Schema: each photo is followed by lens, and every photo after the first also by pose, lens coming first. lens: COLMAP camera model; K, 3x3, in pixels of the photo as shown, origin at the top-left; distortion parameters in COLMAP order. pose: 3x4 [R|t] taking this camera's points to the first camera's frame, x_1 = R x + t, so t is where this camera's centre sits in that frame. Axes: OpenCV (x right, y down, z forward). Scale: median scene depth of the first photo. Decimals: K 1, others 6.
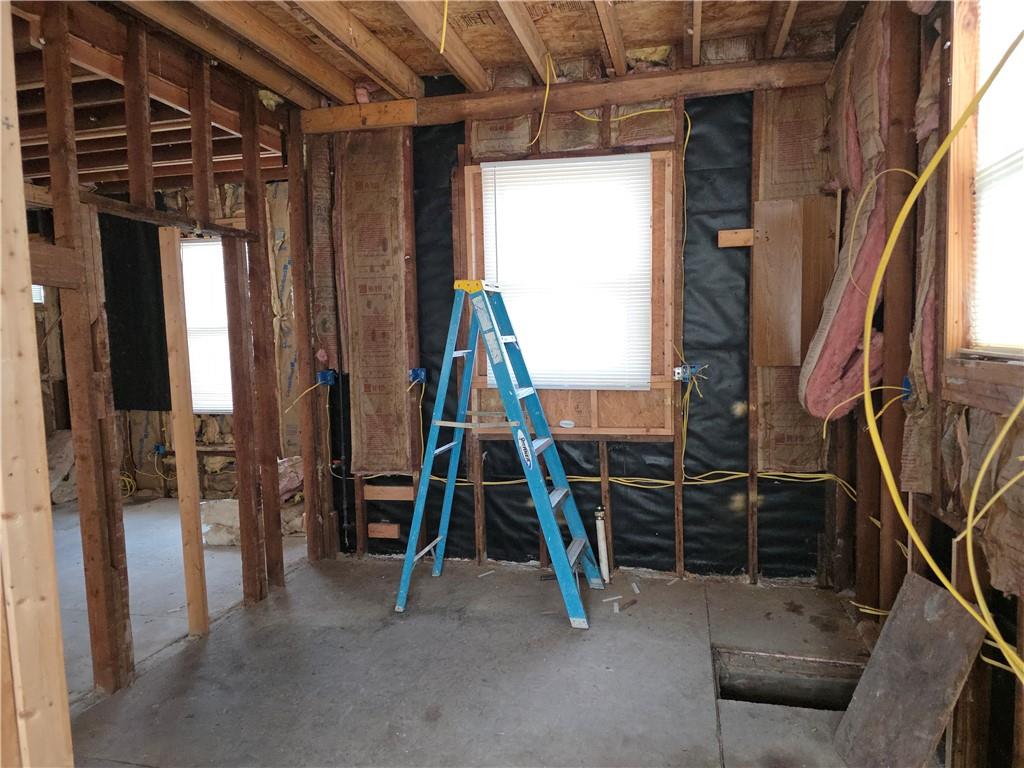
lens RADIAL K [[676.6, 0, 512.6], [0, 676.6, 387.9], [0, 0, 1]] dist [0.072282, -0.064647]
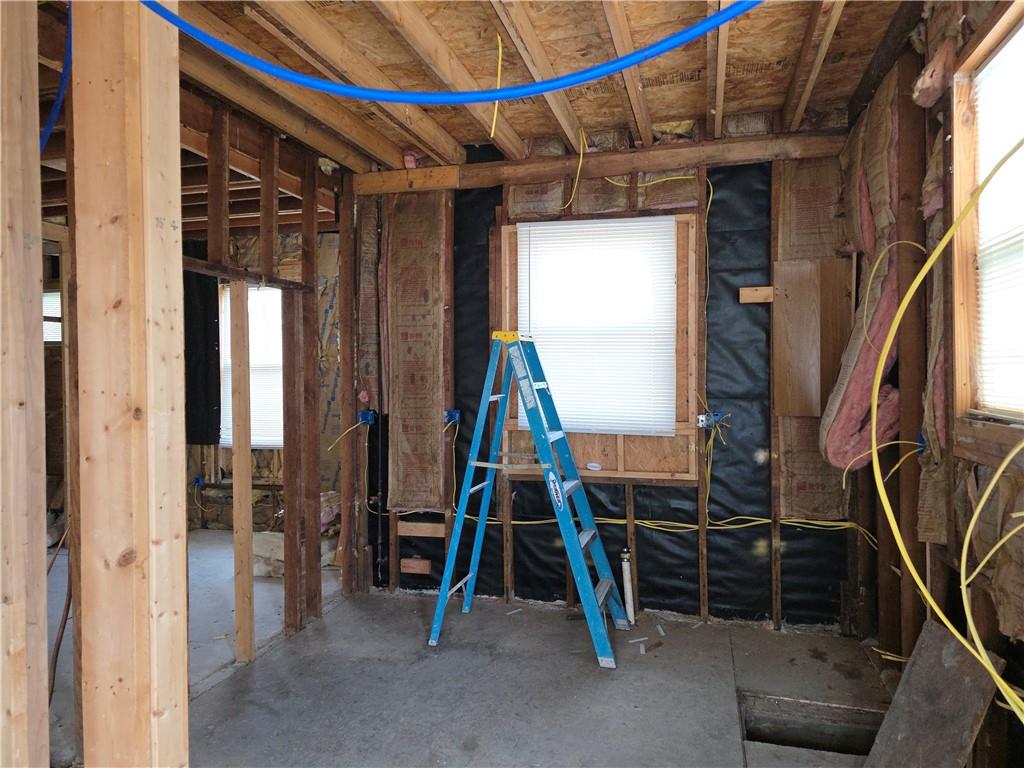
lens RADIAL K [[676.6, 0, 504.1], [0, 676.6, 374.3], [0, 0, 1]] dist [0.072282, -0.064647]
pose [[0.999185, 0.017030, -0.036591, -0.024175], [-0.019699, 0.997073, -0.073869, -0.009607], [0.035226, 0.074530, 0.996596, -0.063051]]
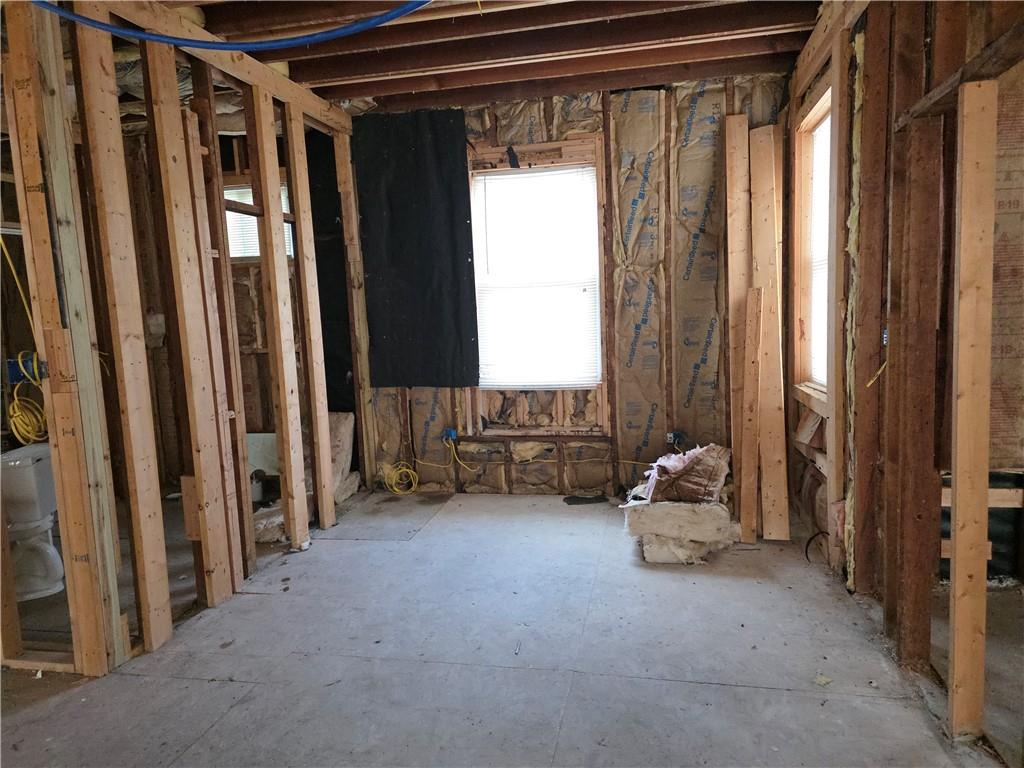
lens RADIAL K [[676.6, 0, 513.3], [0, 676.6, 388.1], [0, 0, 1]] dist [0.072282, -0.064647]
pose [[0.999462, -0.014685, 0.029332, -0.778529], [0.013465, 0.999054, 0.041357, 0.004059], [-0.029911, -0.040940, 0.998714, 0.329303]]
